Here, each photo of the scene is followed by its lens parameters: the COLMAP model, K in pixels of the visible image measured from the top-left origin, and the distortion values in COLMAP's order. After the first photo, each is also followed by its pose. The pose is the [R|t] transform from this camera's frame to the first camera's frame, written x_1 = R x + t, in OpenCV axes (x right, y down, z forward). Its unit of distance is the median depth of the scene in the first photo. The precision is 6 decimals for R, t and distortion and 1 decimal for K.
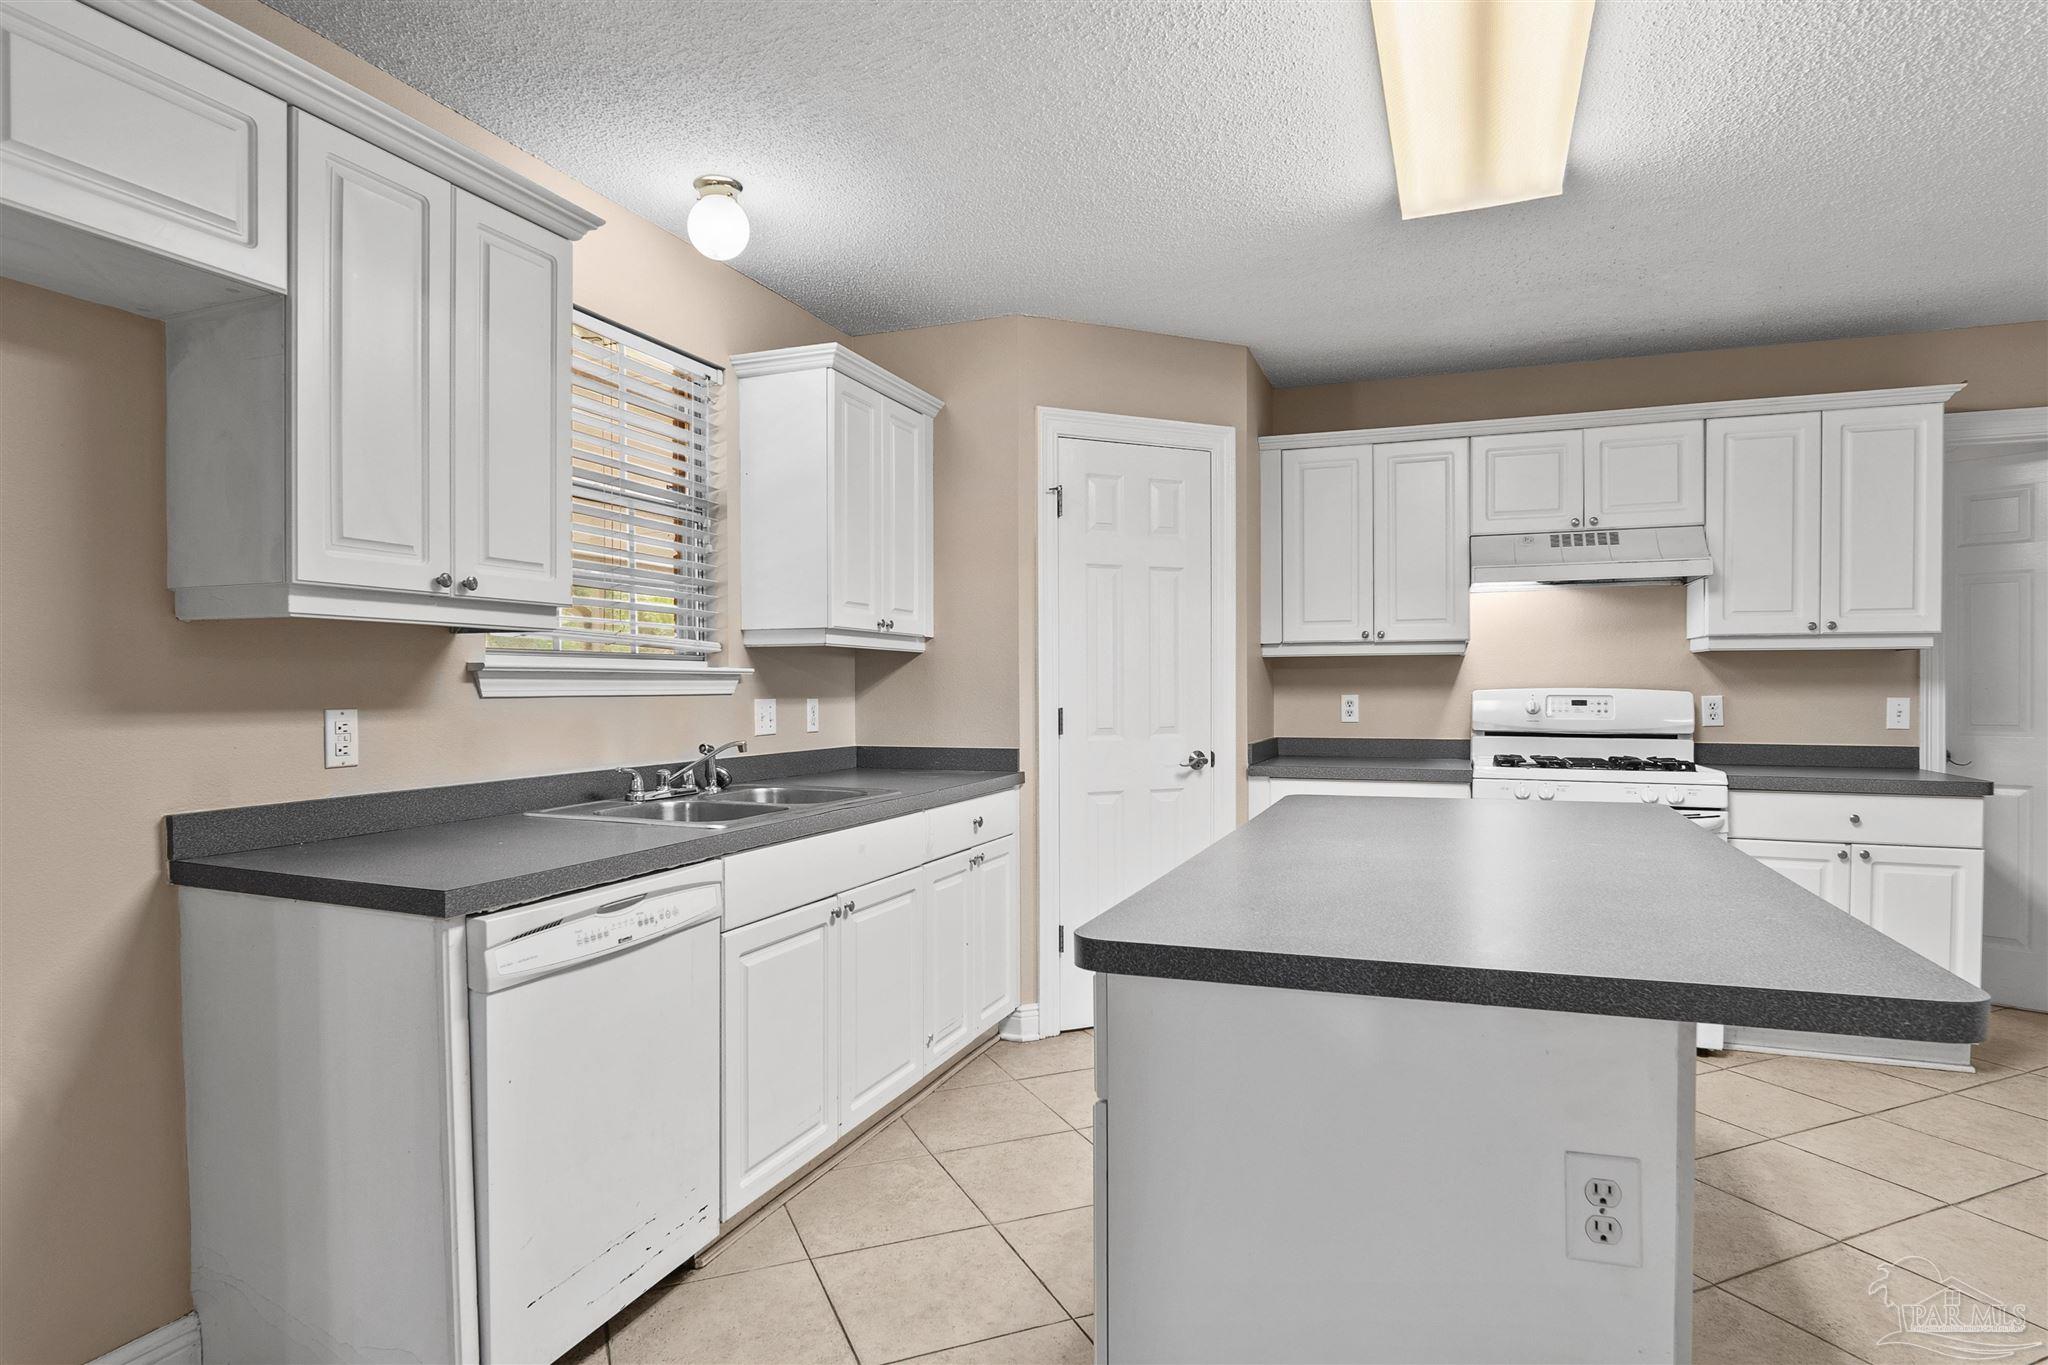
lens RADIAL K [[1104.7, 0, 1027.3], [0, 1104.7, 682.2], [0, 0, 1]] dist [0.002418, -0.000693]
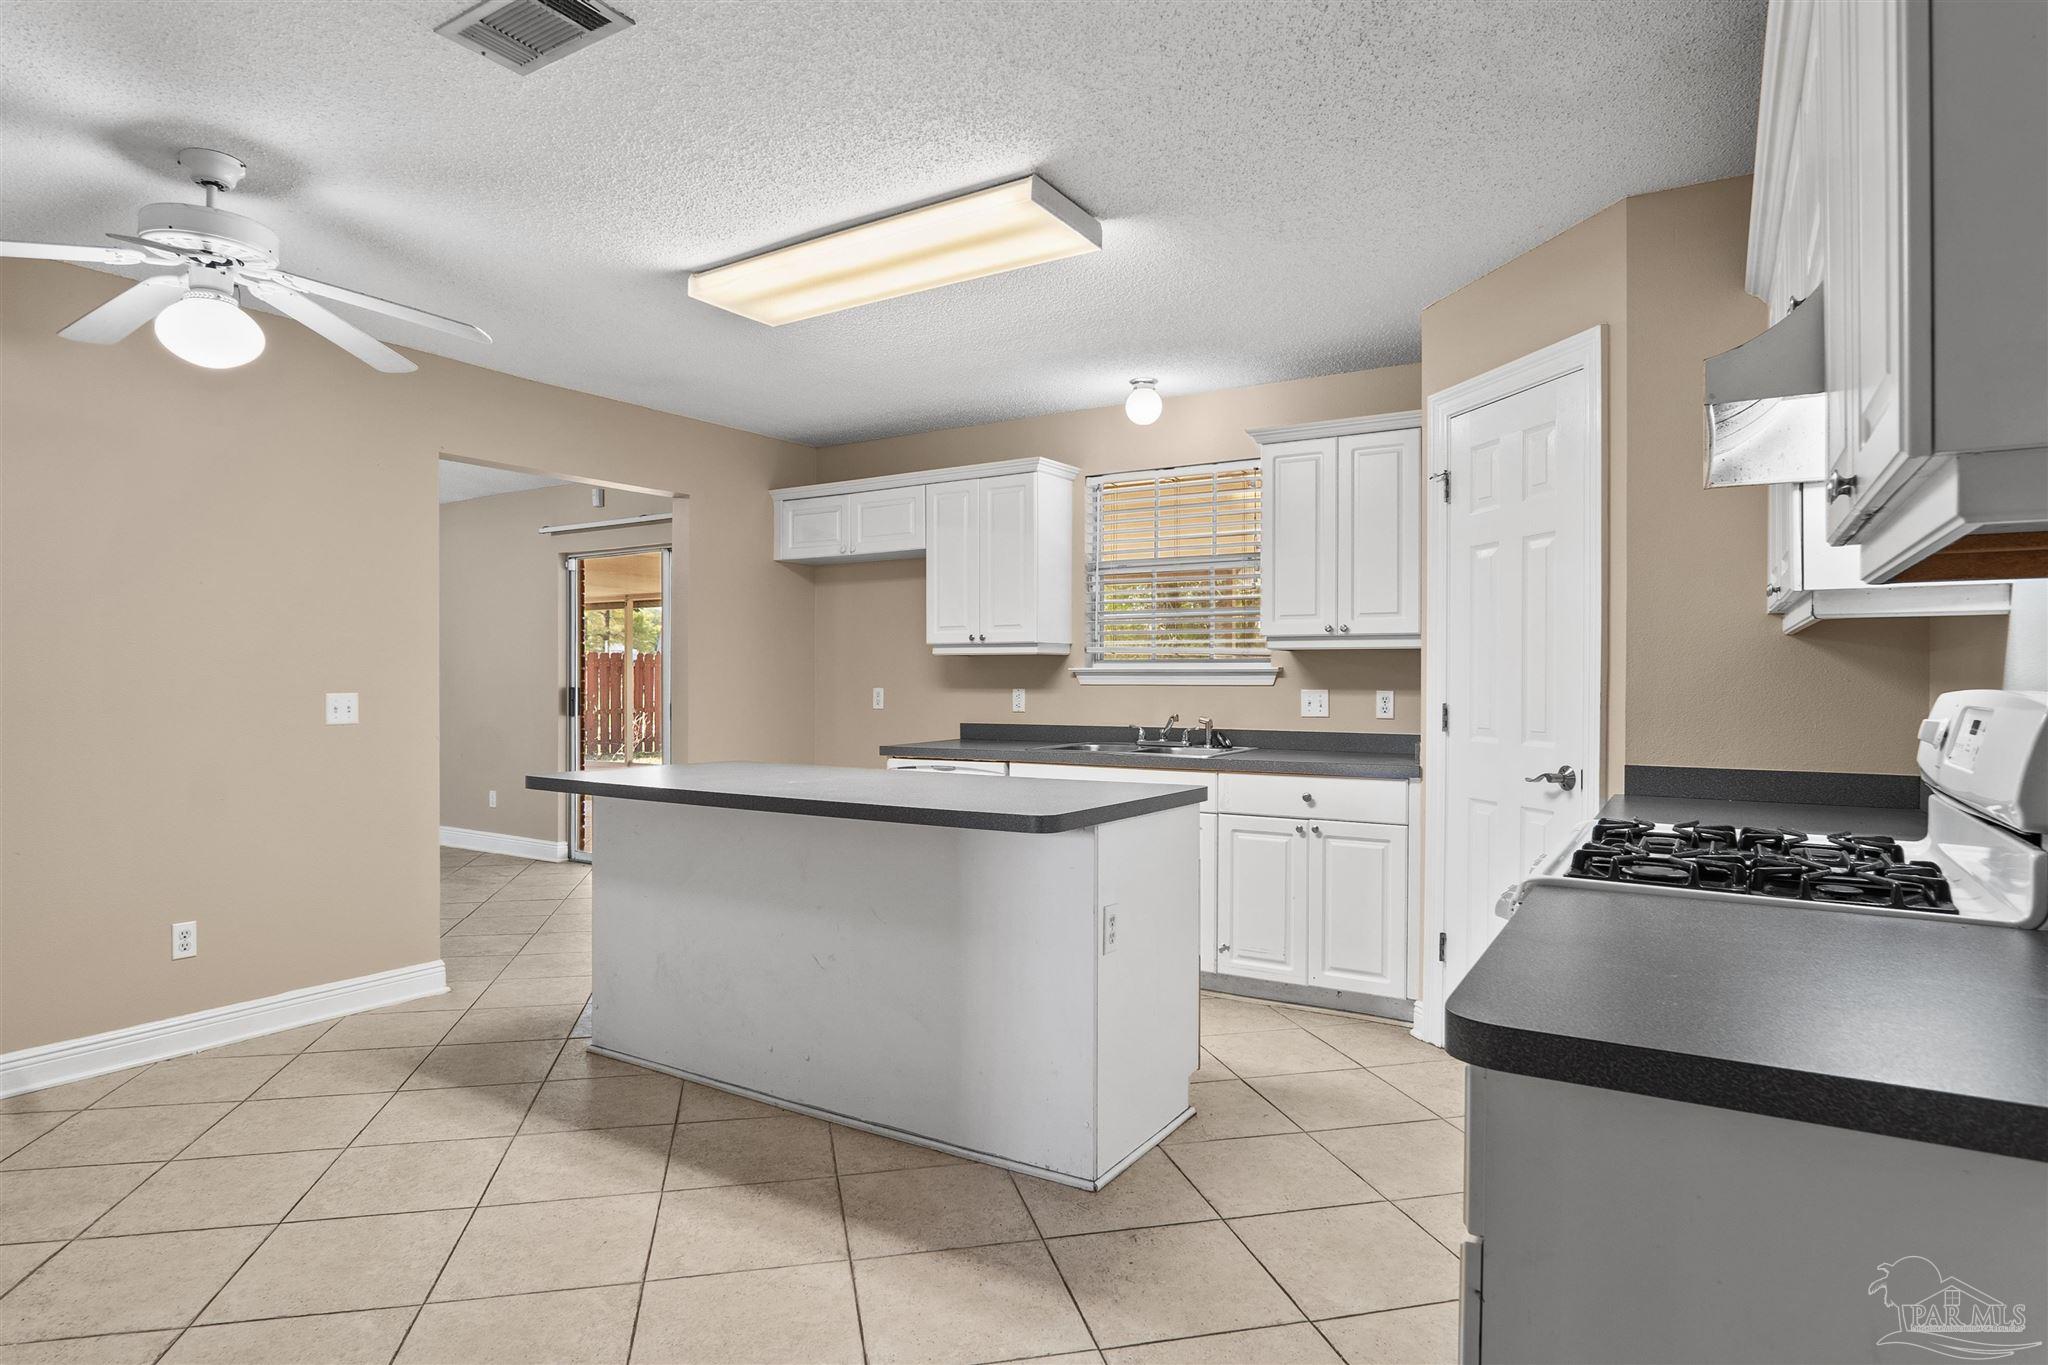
lens RADIAL K [[1104.7, 0, 1025.8], [0, 1104.7, 683.9], [0, 0, 1]] dist [0.002418, -0.000693]
pose [[-0.177865, 0.000009, -0.984055, 1.207924], [-0.001151, 0.999999, 0.000217, 0.008968], [0.984054, 0.001171, -0.177865, 0.969210]]
